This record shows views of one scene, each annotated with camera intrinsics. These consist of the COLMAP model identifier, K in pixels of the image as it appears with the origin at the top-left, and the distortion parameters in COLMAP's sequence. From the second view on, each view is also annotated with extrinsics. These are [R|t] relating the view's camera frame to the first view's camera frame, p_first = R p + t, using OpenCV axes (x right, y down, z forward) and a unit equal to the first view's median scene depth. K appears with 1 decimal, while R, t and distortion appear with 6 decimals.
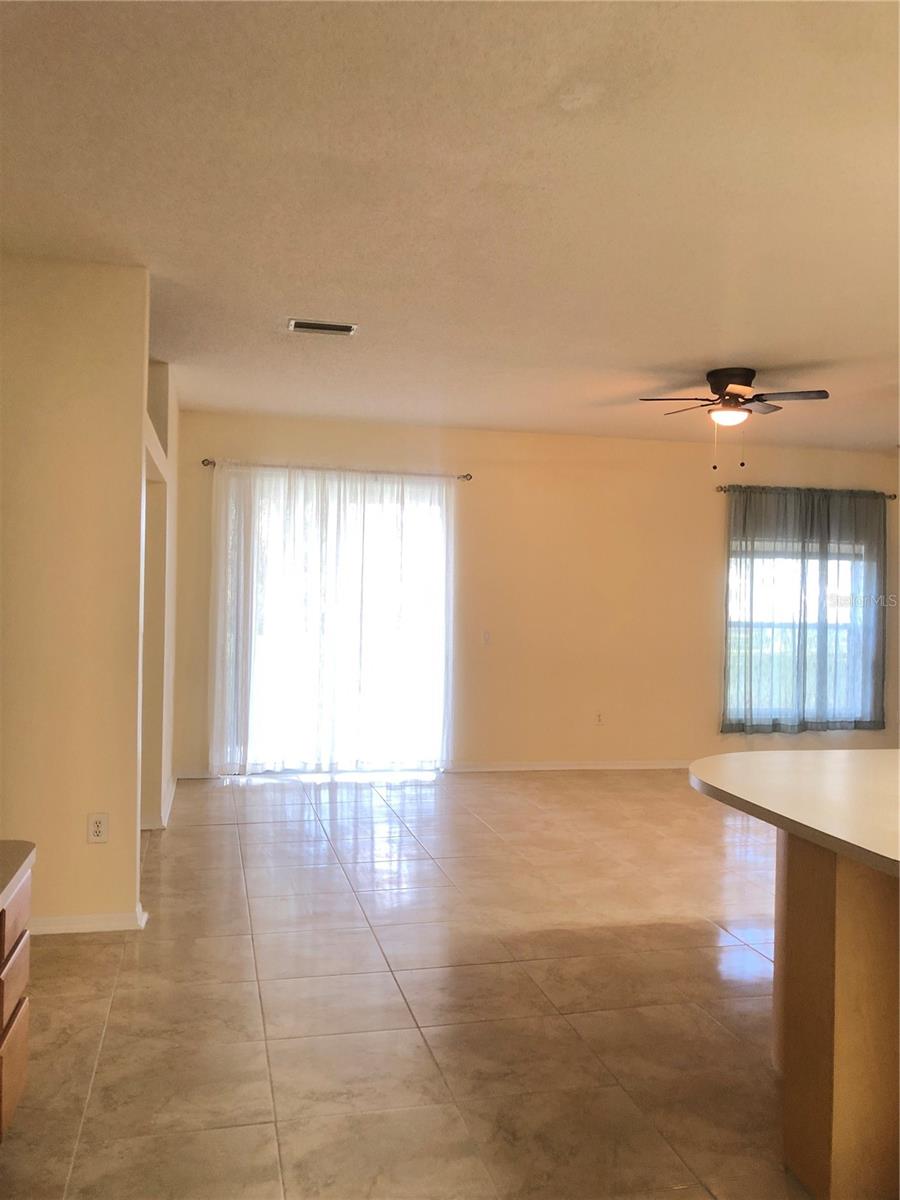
lens RADIAL K [[995.2, 0, 450.9], [0, 995.2, 596.3], [0, 0, 1]] dist [0.023941, -0.005720]
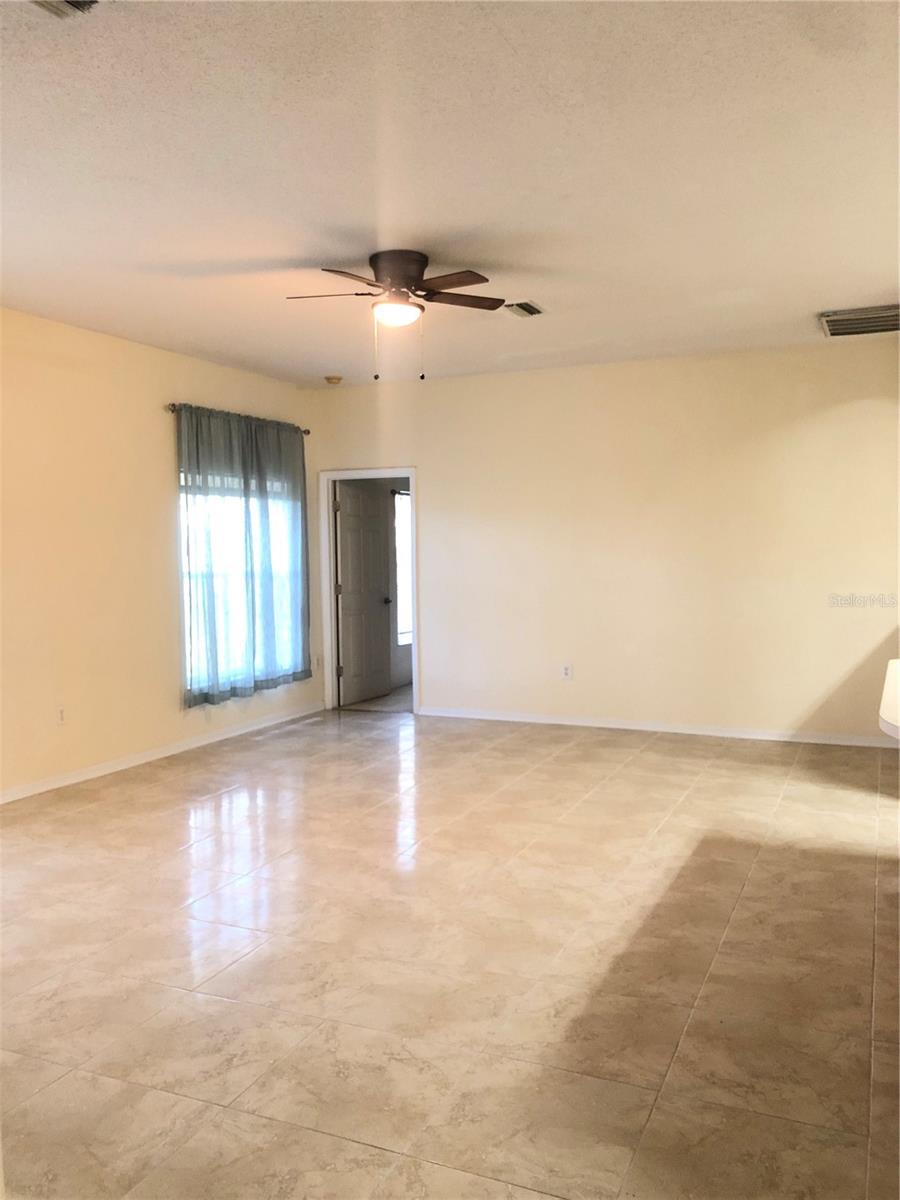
lens RADIAL K [[995.2, 0, 452.4], [0, 995.2, 605.3], [0, 0, 1]] dist [0.023941, -0.005720]
pose [[0.602771, -0.073708, 0.794502, -0.240790], [0.021723, 0.996871, 0.076001, -0.005402], [-0.797618, -0.028552, 0.602486, 0.329454]]
